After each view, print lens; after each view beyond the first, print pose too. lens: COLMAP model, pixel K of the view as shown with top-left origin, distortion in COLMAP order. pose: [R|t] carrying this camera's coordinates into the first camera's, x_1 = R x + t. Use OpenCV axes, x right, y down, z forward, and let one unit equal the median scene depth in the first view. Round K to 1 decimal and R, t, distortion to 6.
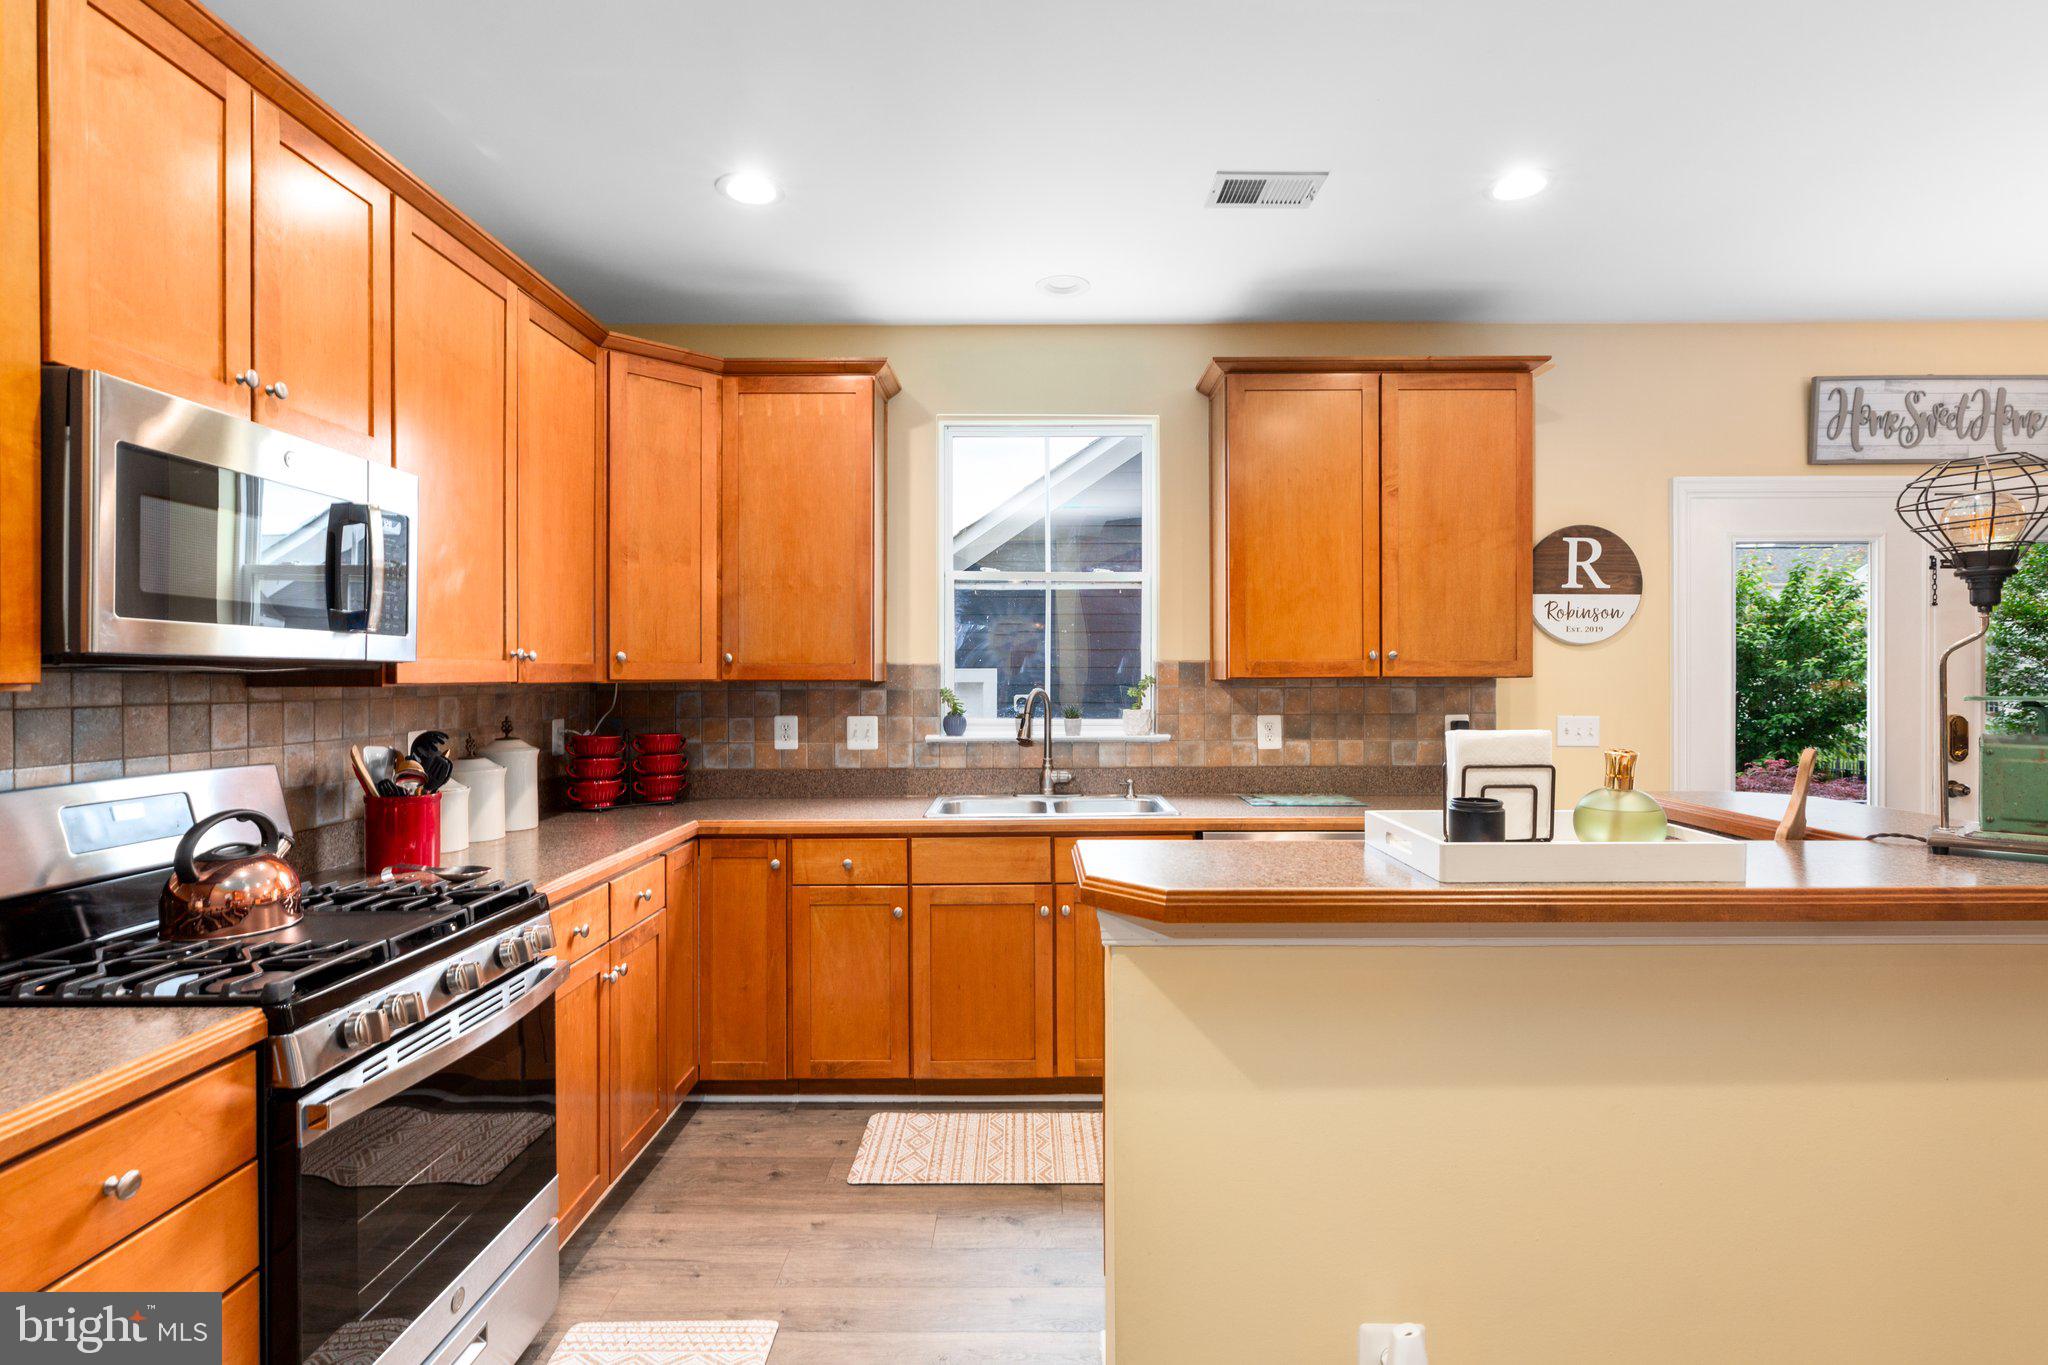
lens RADIAL K [[1023.0, 0, 1026.3], [0, 1023.0, 670.9], [0, 0, 1]] dist [-0.003074, 0.001387]
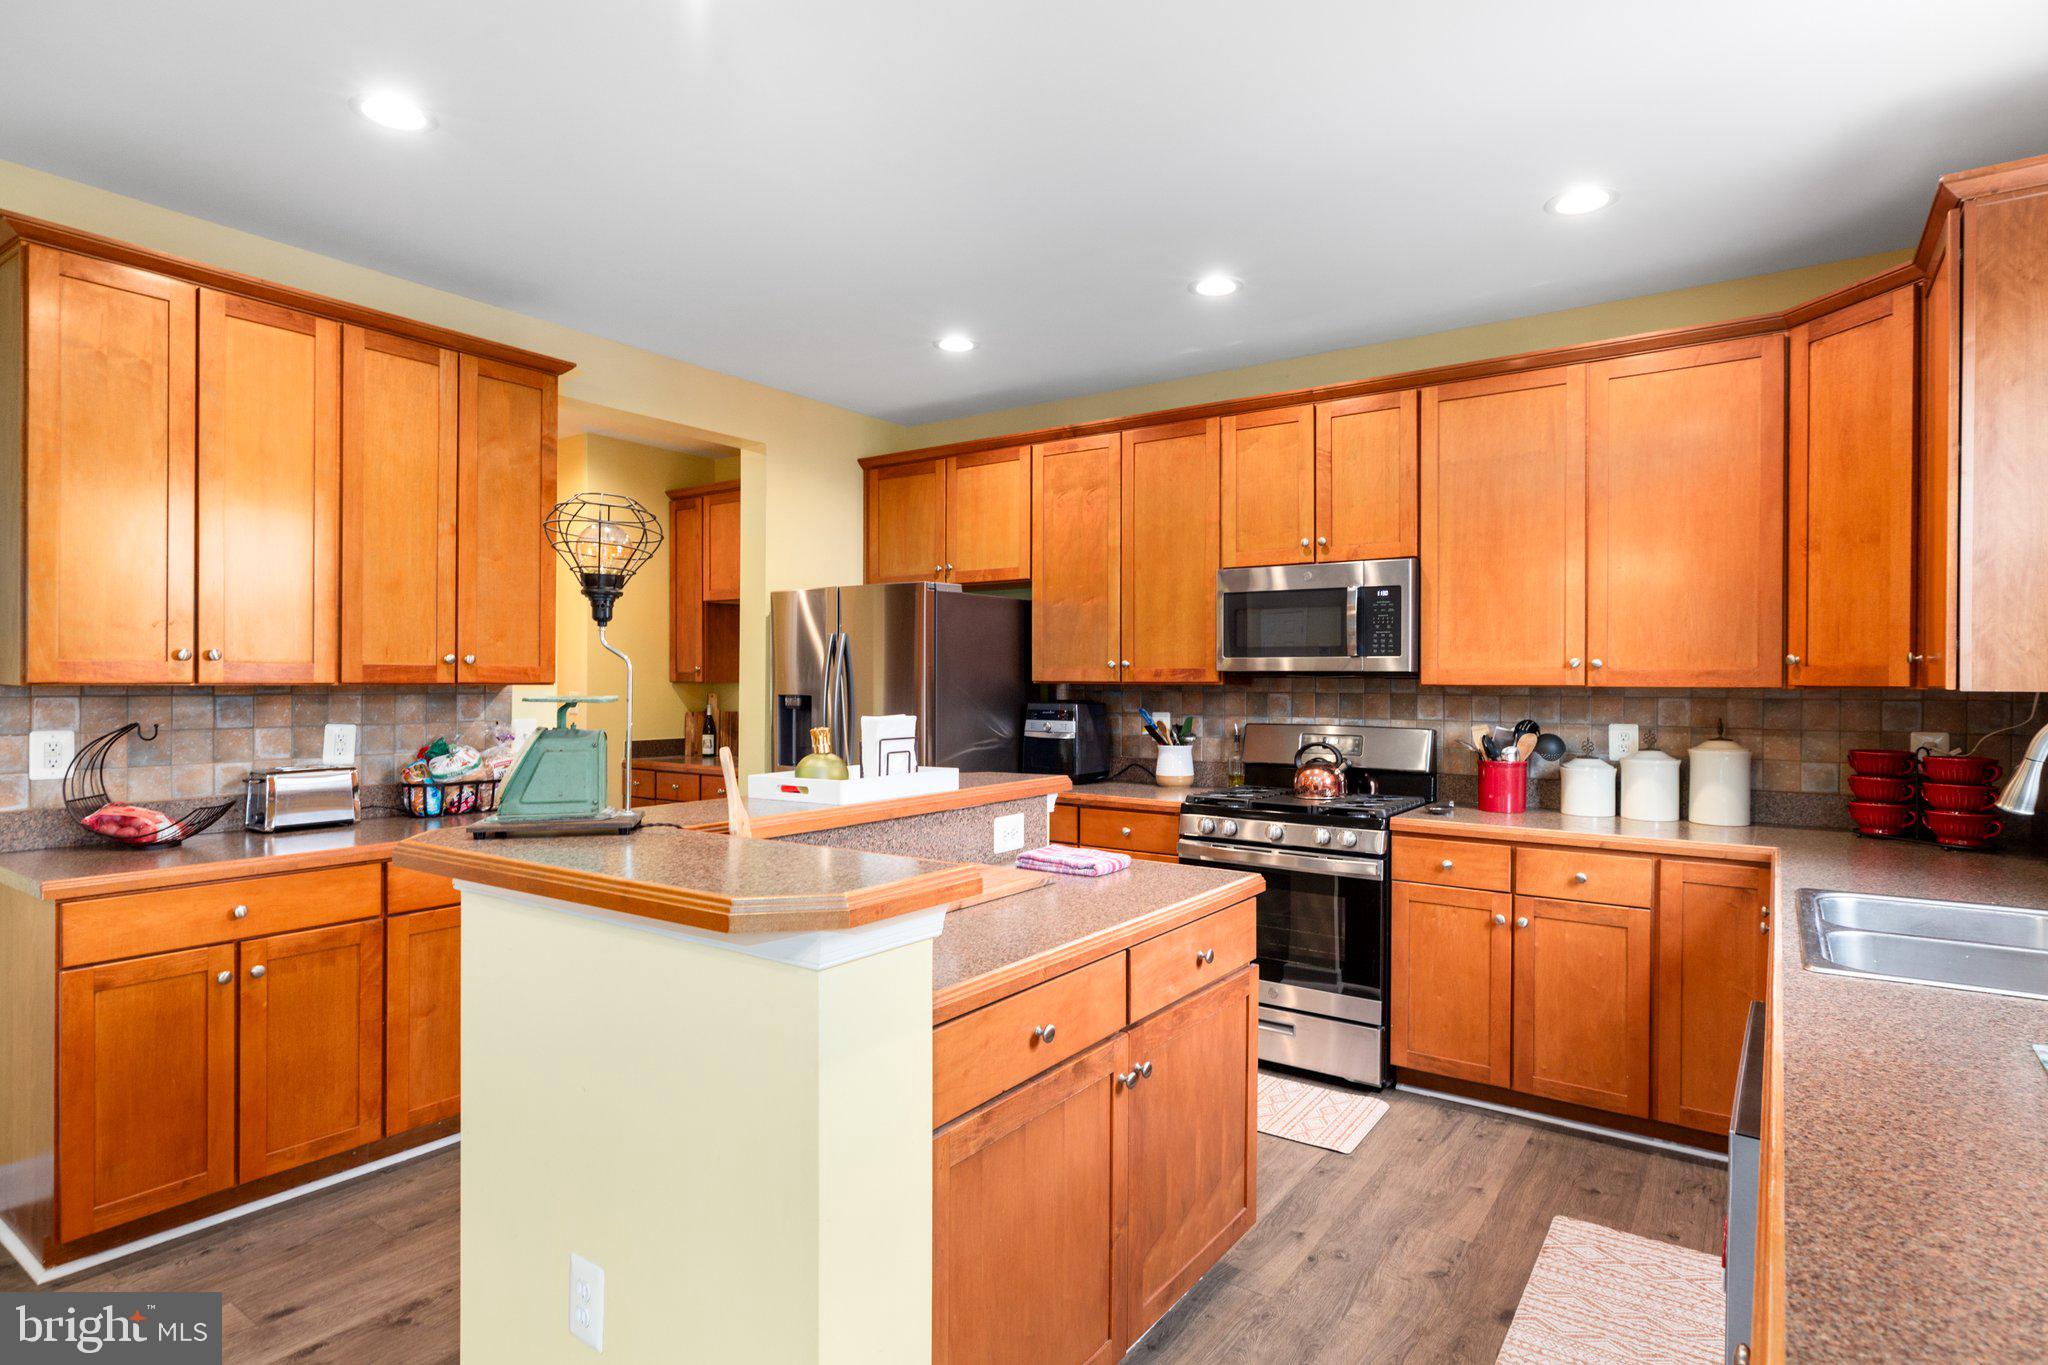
lens RADIAL K [[1066.3, 0, 1039.6], [0, 1066.3, 686.4], [0, 0, 1]] dist [0.006971, 0.000876]
pose [[-0.565026, 0.004179, -0.825063, 0.664243], [-0.000347, 0.999986, 0.005303, 0.003993], [0.825073, 0.003282, -0.565016, 0.846415]]
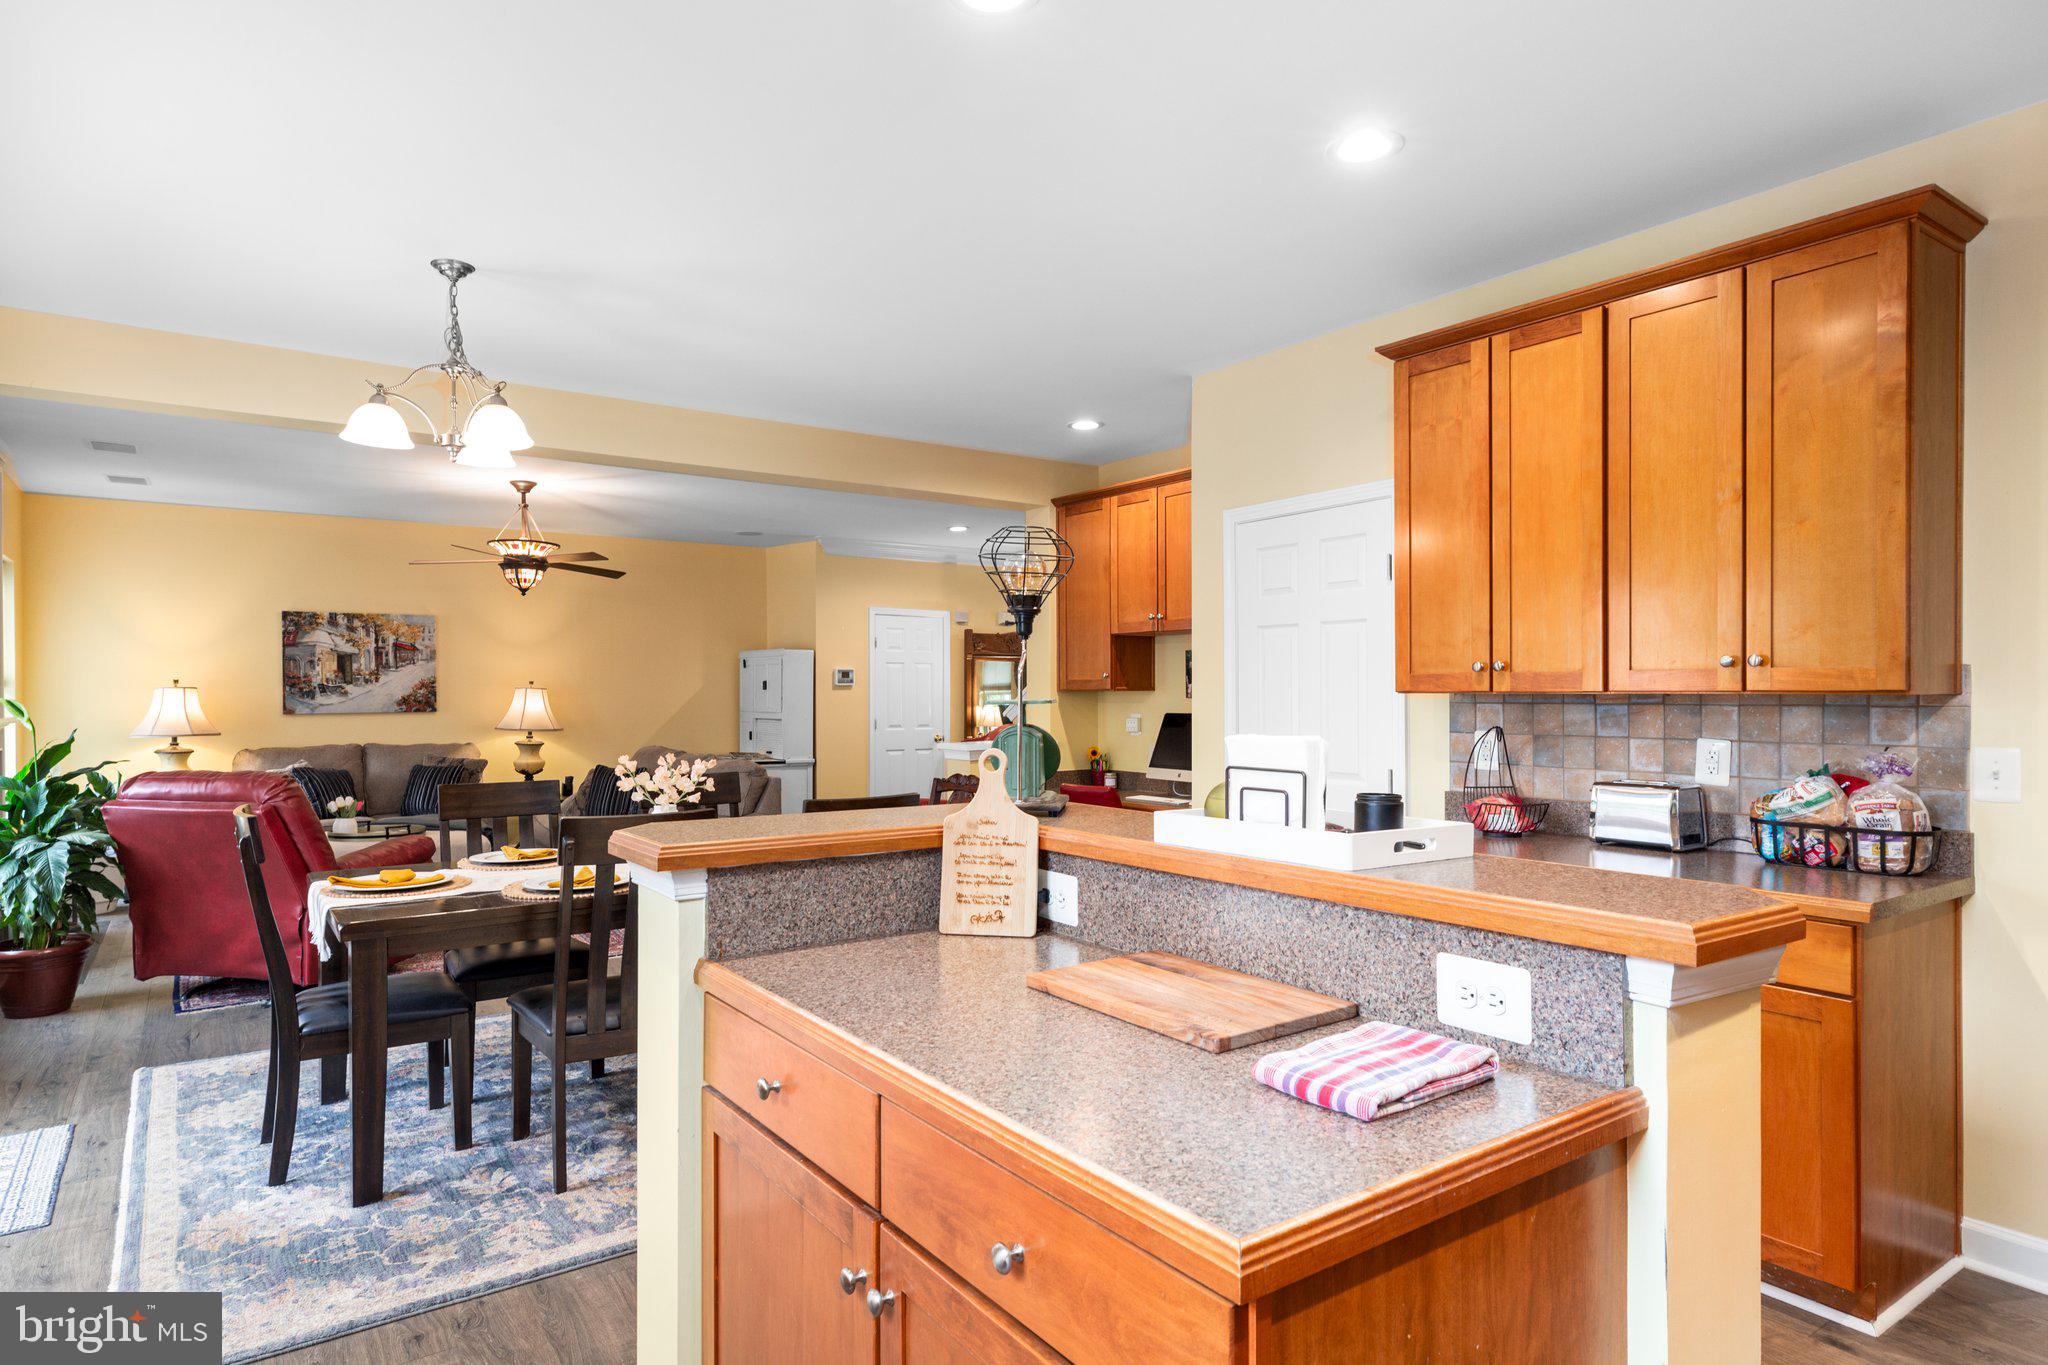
lens RADIAL K [[1170.3, 0, 1016.6], [0, 1170.3, 687.7], [0, 0, 1]] dist [0.012595, -0.002168]
pose [[-0.587510, 0.006271, 0.809192, -0.129735], [0.002833, 0.999980, -0.005693, 0.006583], [-0.809212, -0.001052, -0.587516, 0.775259]]
